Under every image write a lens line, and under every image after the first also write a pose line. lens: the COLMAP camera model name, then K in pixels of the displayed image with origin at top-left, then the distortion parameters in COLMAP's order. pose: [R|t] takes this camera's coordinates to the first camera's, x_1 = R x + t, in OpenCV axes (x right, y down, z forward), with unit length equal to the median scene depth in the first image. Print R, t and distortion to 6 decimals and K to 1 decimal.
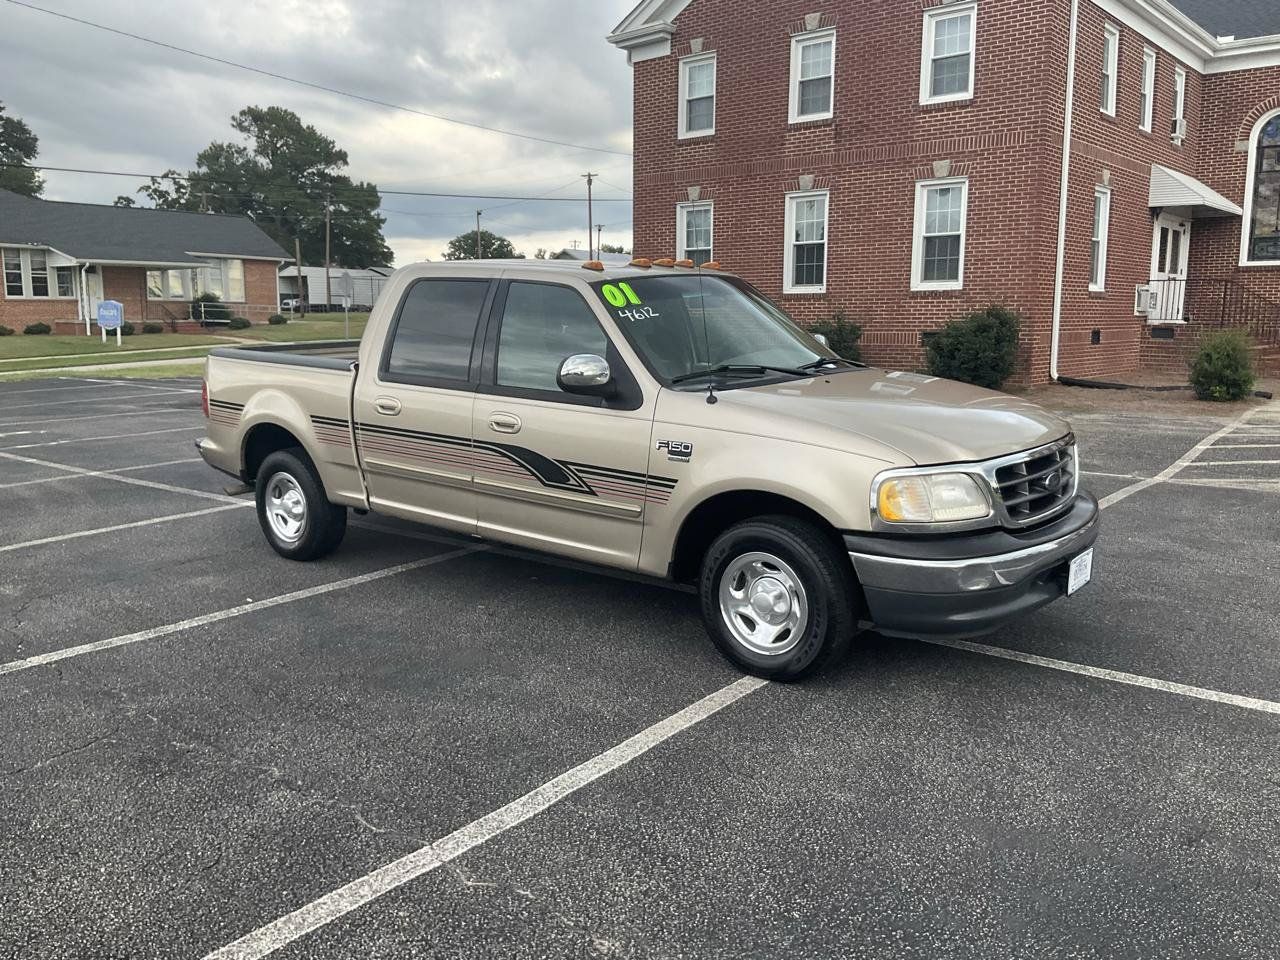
lens RADIAL K [[1055.9, 0, 639.8], [0, 1055.9, 477.0], [0, 0, 1]] dist [0.065038, -0.122270]
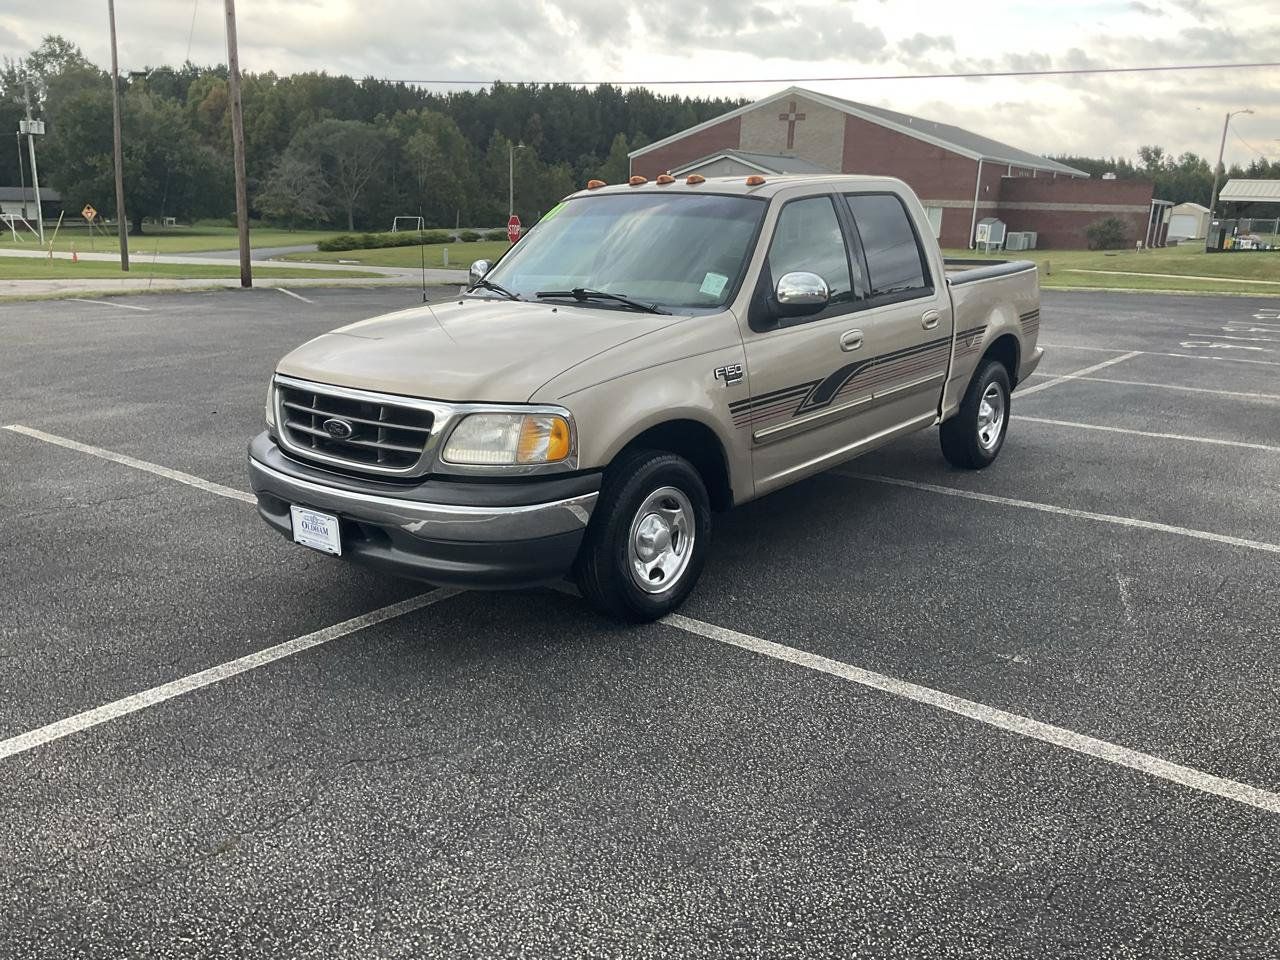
lens RADIAL K [[1055.9, 0, 639.1], [0, 1055.9, 487.7], [0, 0, 1]] dist [0.065038, -0.122270]
pose [[0.003961, 0.262480, -0.964929, 0.984556], [-0.175335, 0.950171, 0.257746, -0.174531], [0.984501, 0.168165, 0.049785, 0.945071]]
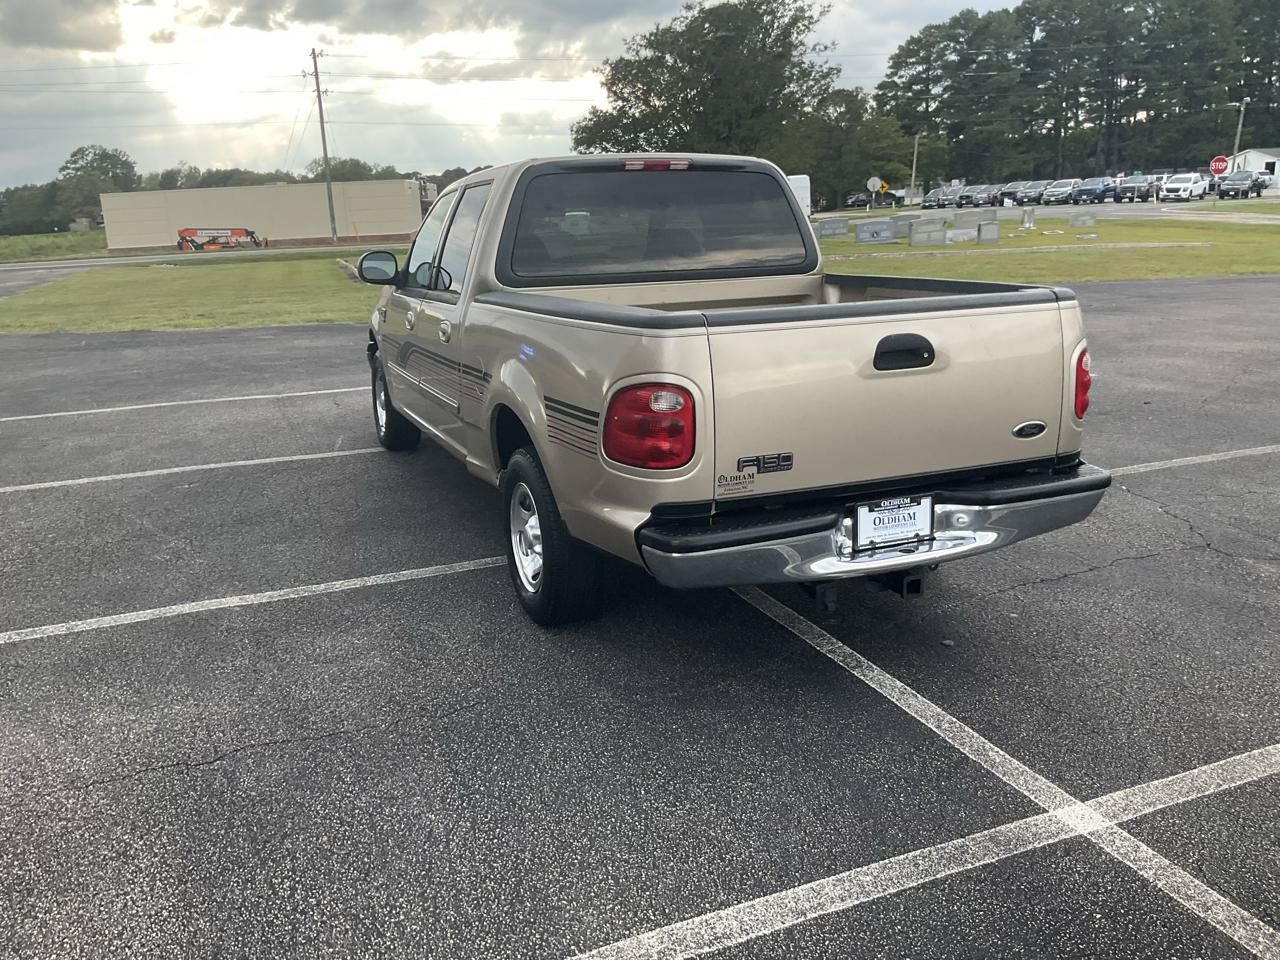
lens RADIAL K [[1055.9, 0, 643.0], [0, 1055.9, 477.8], [0, 0, 1]] dist [0.065038, -0.122270]
pose [[-0.879326, -0.085627, 0.468459, -0.576610], [0.116622, 0.915030, 0.386160, -0.318601], [-0.461720, 0.394194, -0.794623, 1.892196]]
